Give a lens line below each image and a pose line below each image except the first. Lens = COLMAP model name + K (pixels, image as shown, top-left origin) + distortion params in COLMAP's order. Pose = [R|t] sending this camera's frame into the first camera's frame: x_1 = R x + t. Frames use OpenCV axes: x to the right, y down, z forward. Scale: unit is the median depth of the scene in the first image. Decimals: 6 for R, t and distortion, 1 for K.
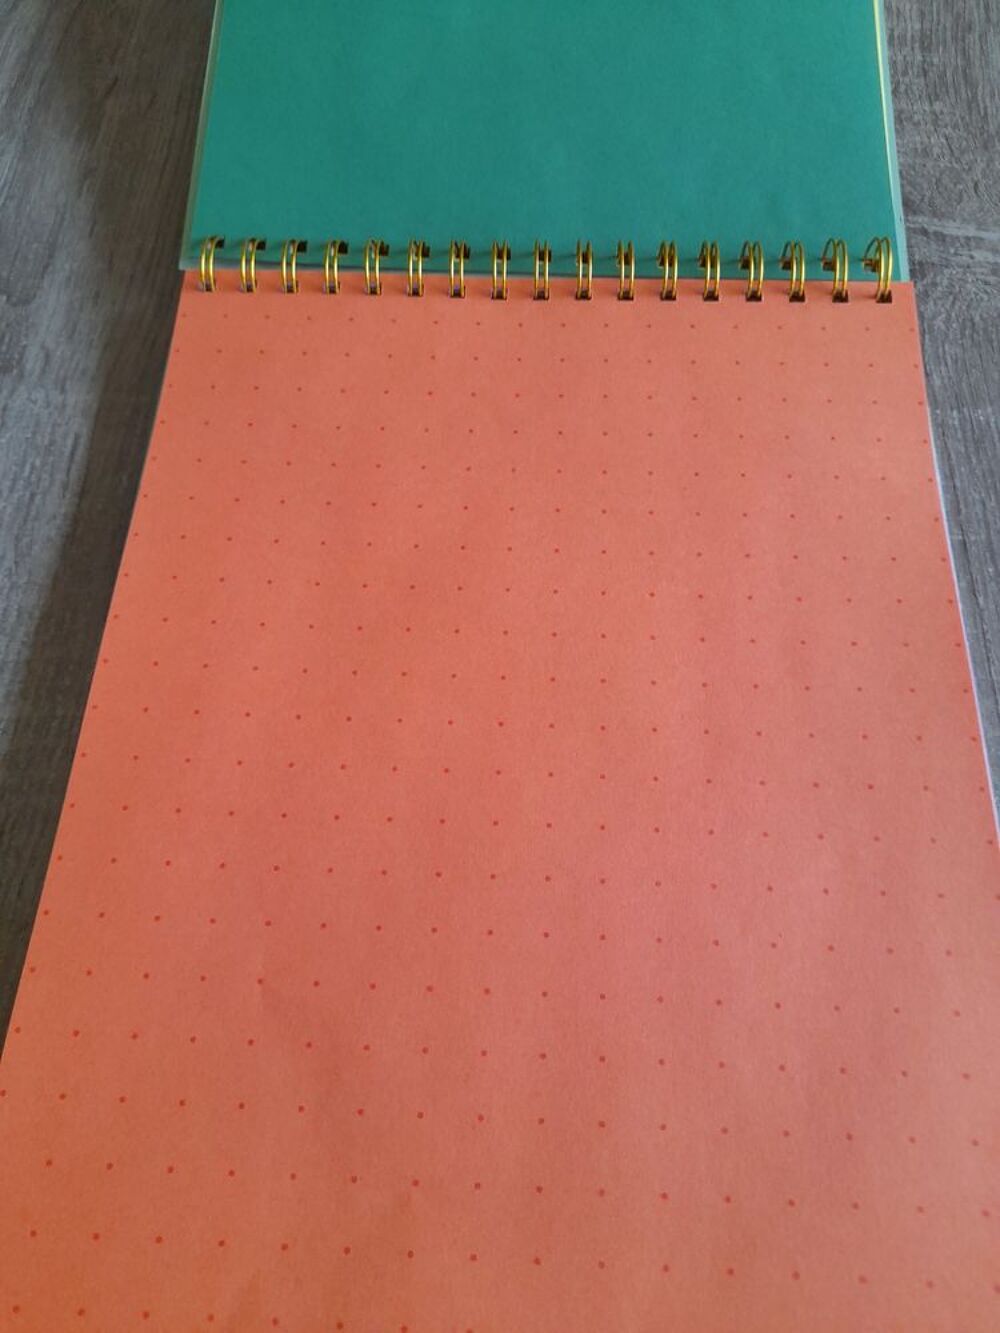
lens RADIAL K [[977.2, 0, 505.4], [0, 977.2, 667.2], [0, 0, 1]] dist [-0.011181, 0.021232]
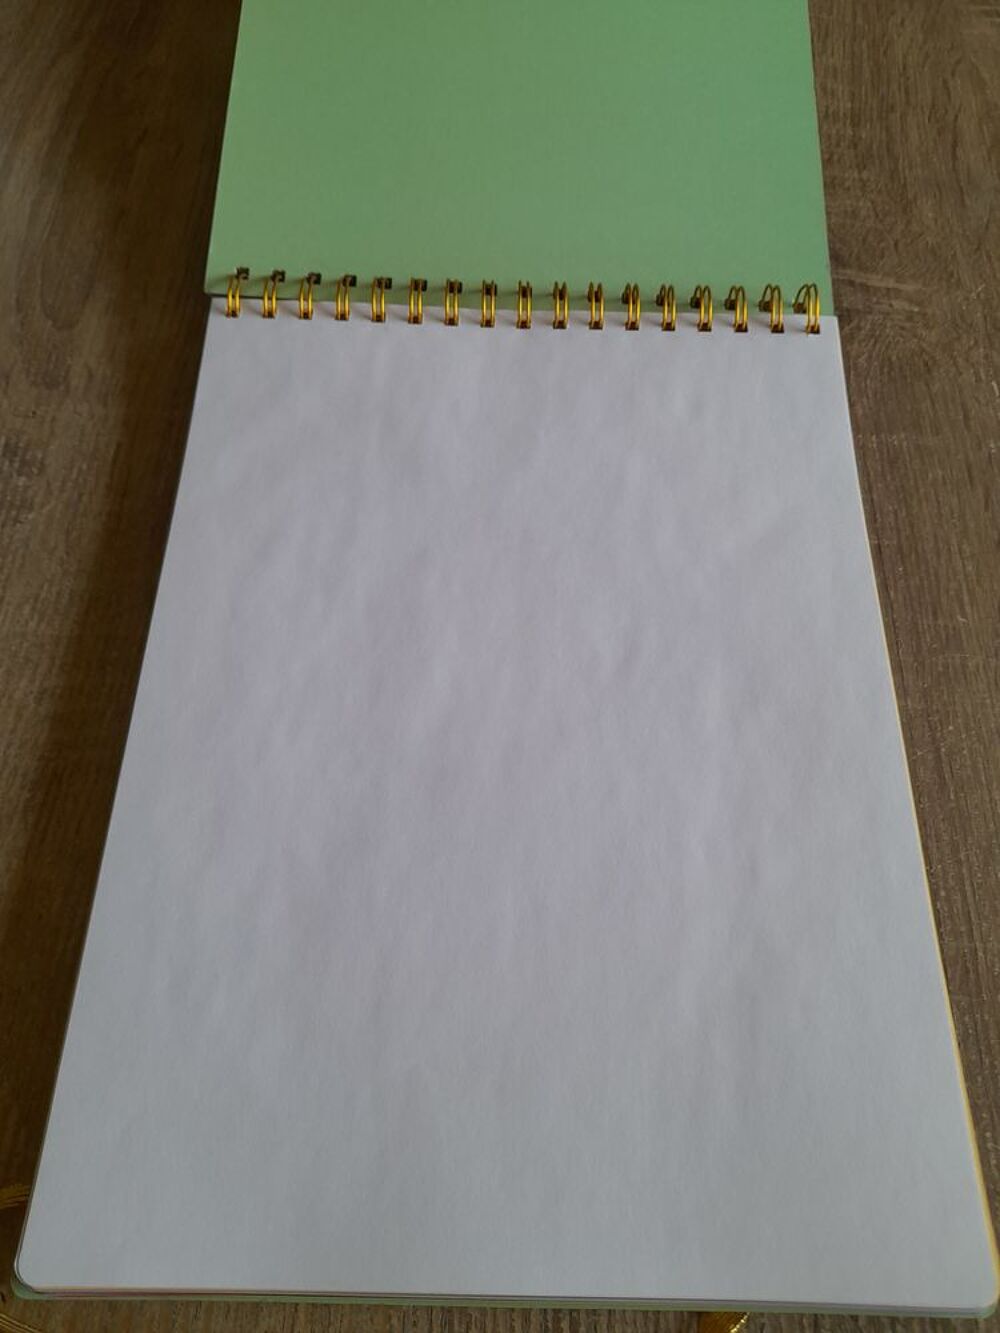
lens RADIAL K [[977.2, 0, 506.8], [0, 977.2, 670.6], [0, 0, 1]] dist [-0.011181, 0.021232]
pose [[0.999354, 0.008897, 0.034813, -0.019762], [-0.008318, 0.999825, -0.016747, 0.041708], [-0.034955, 0.016447, 0.999254, -0.148689]]
